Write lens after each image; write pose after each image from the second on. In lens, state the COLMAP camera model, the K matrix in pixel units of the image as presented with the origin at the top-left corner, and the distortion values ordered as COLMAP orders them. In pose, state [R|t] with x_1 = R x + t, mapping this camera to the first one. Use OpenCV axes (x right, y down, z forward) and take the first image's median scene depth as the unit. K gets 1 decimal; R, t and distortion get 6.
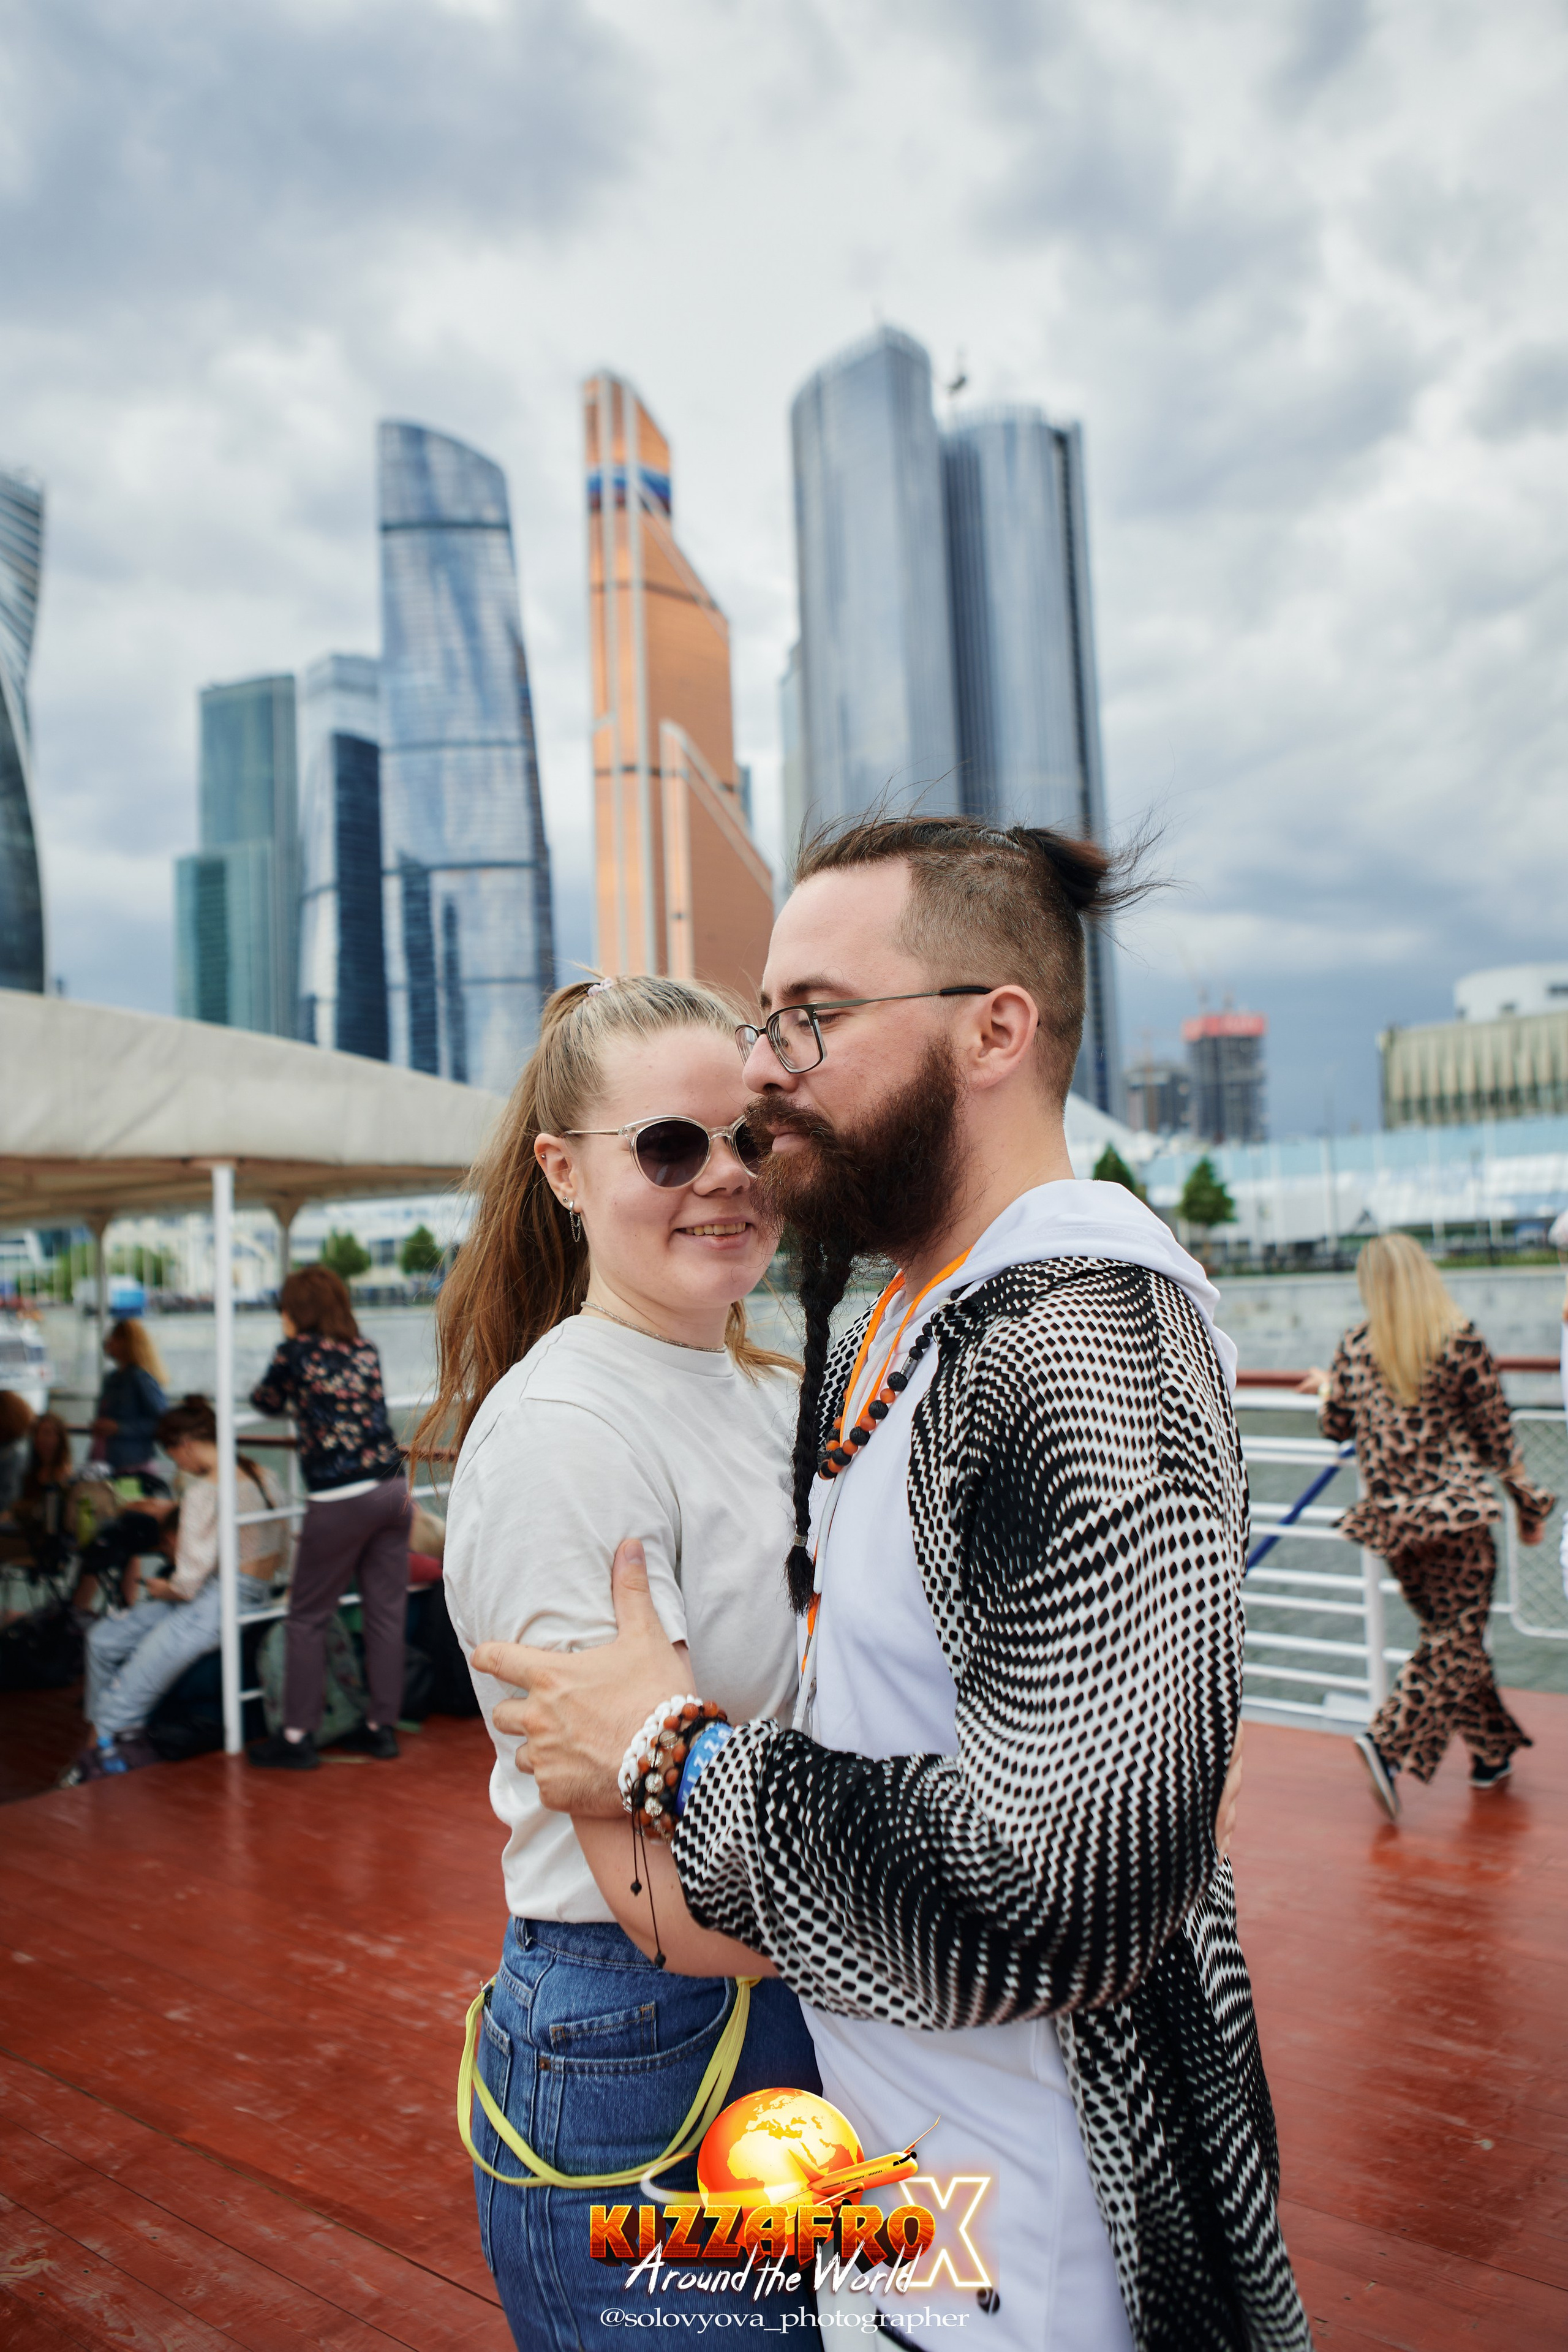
lens RADIAL K [[1780.4, 0, 791.7], [0, 1780.4, 1166.0], [0, 0, 1]] dist [-0.093211, 0.082825]
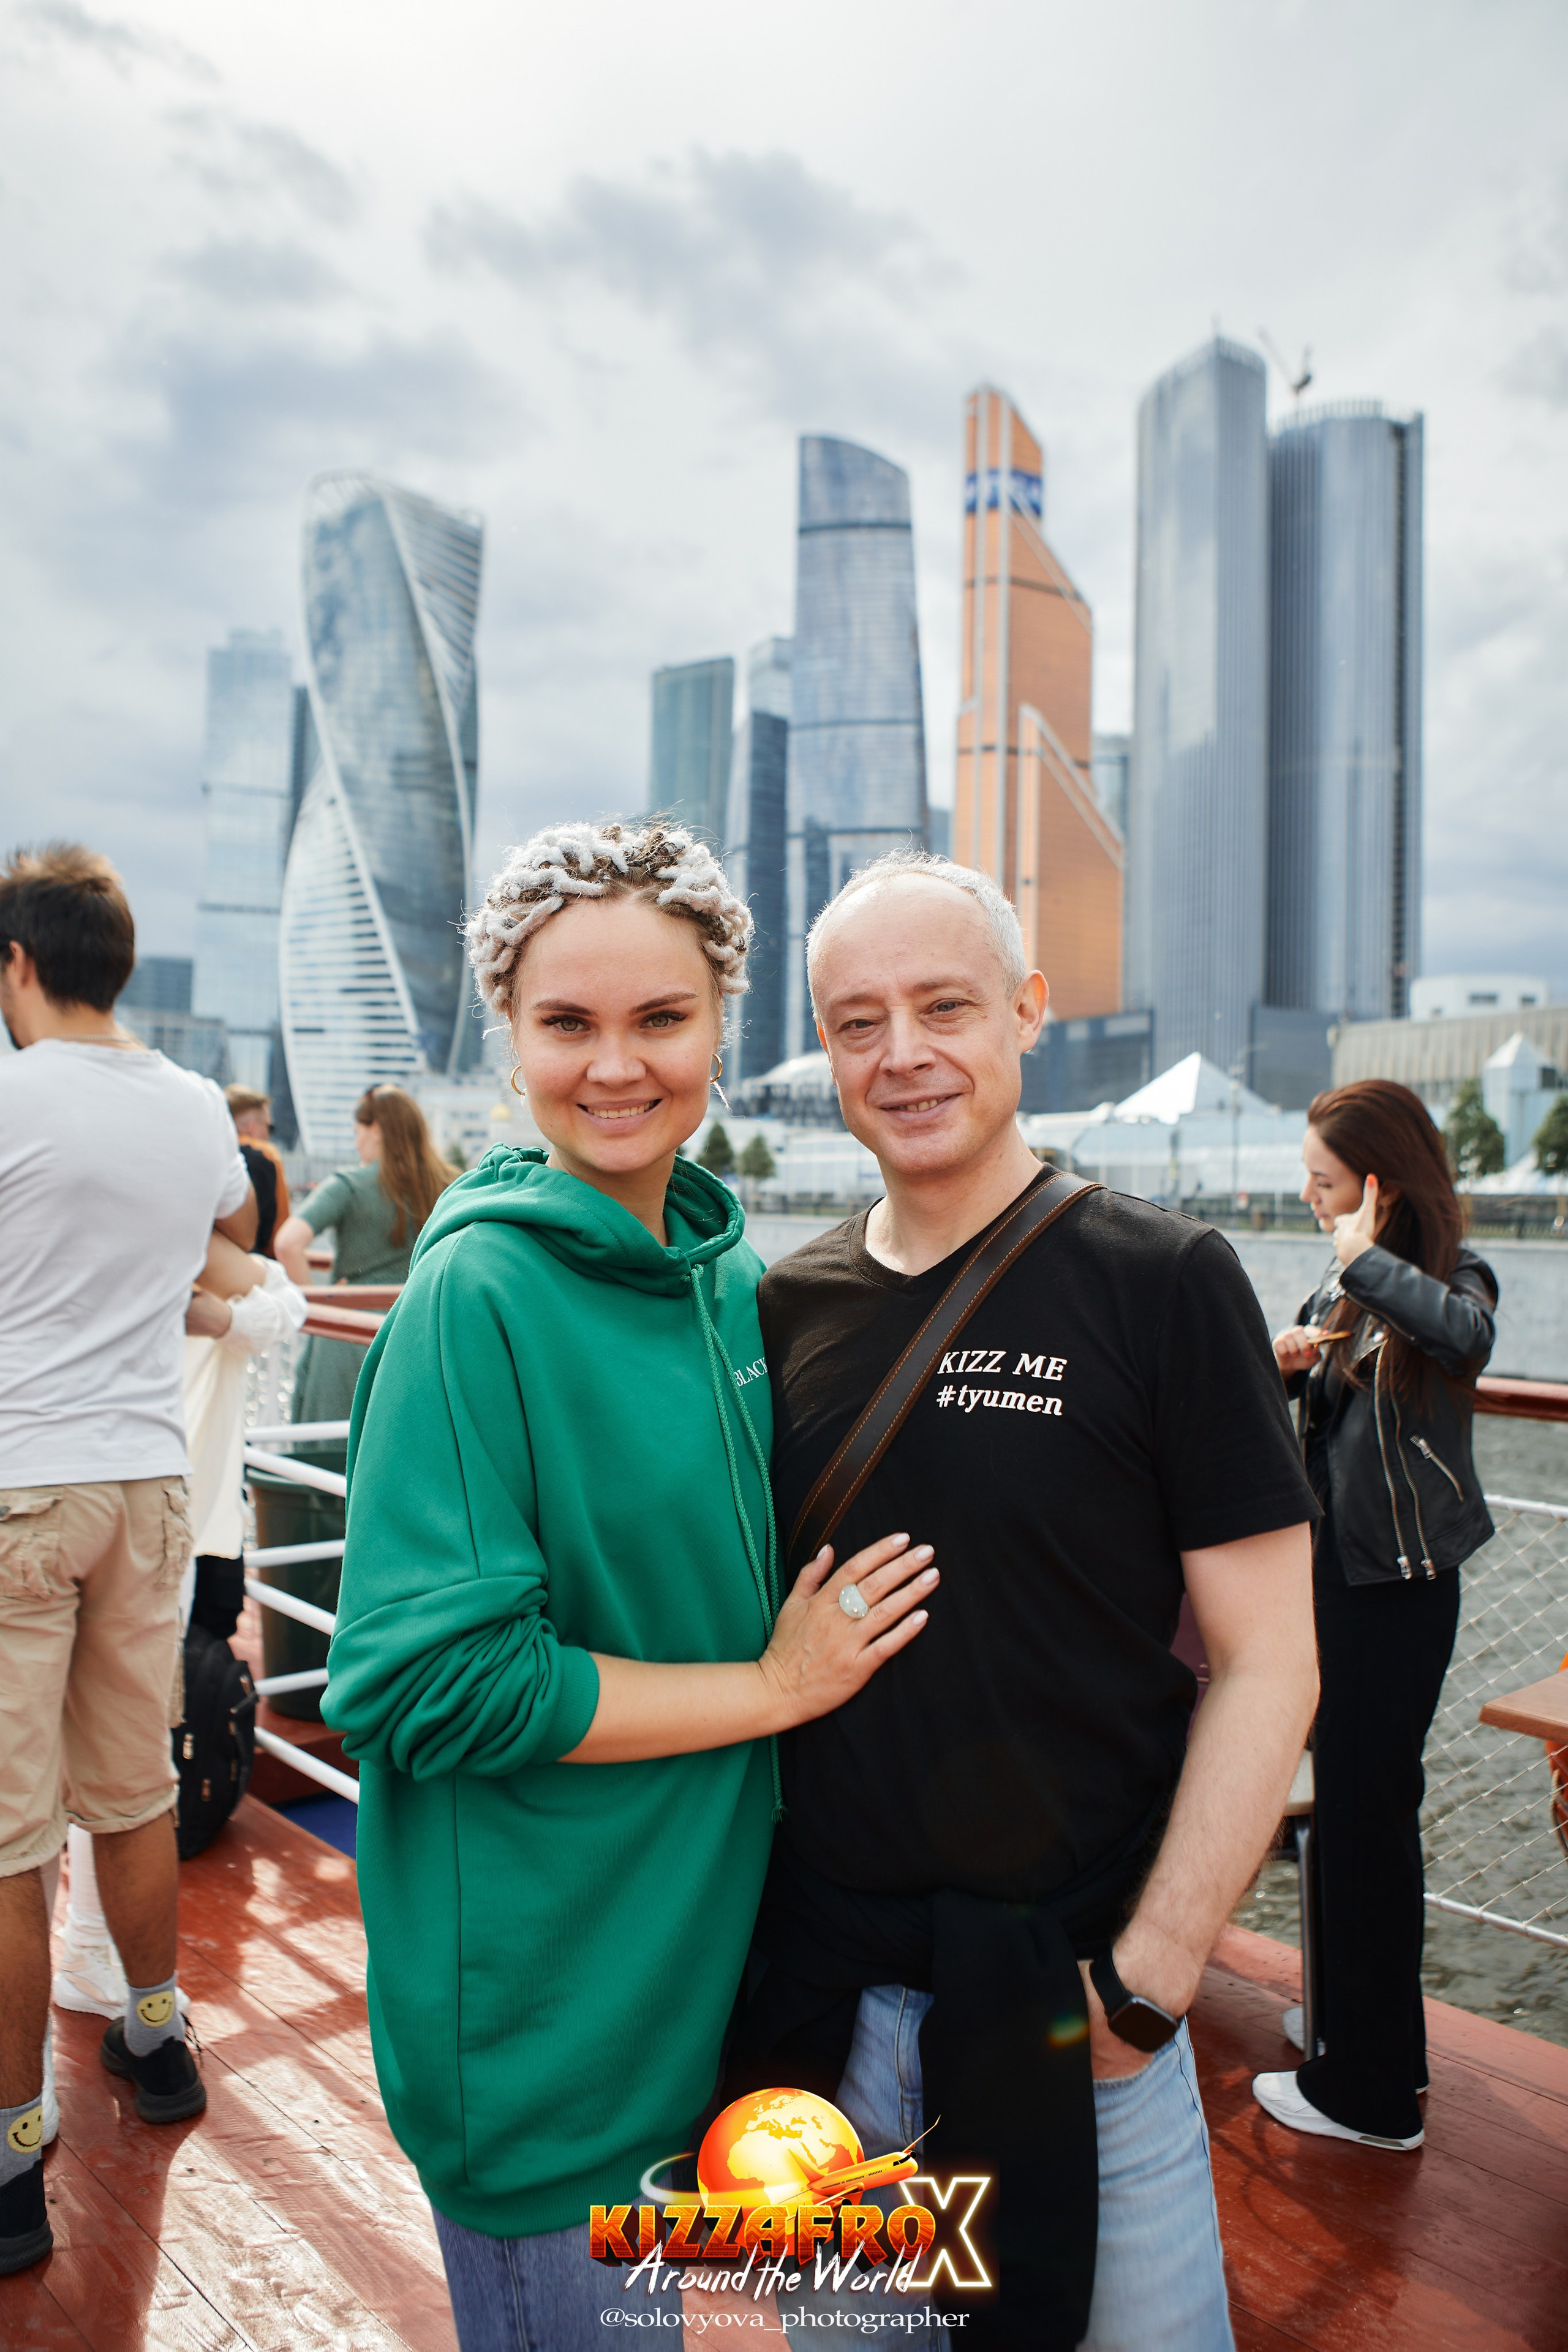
lens RADIAL K [[1673.3, 0, 799.1], [0, 1673.3, 1188.9], [0, 0, 1]] dist [-0.103059, 0.083318]
pose [[0.960903, 0.064474, -0.269275, 0.090615], [-0.049527, 0.996850, 0.061945, -0.006378], [0.272420, -0.046186, 0.961069, -0.047879]]
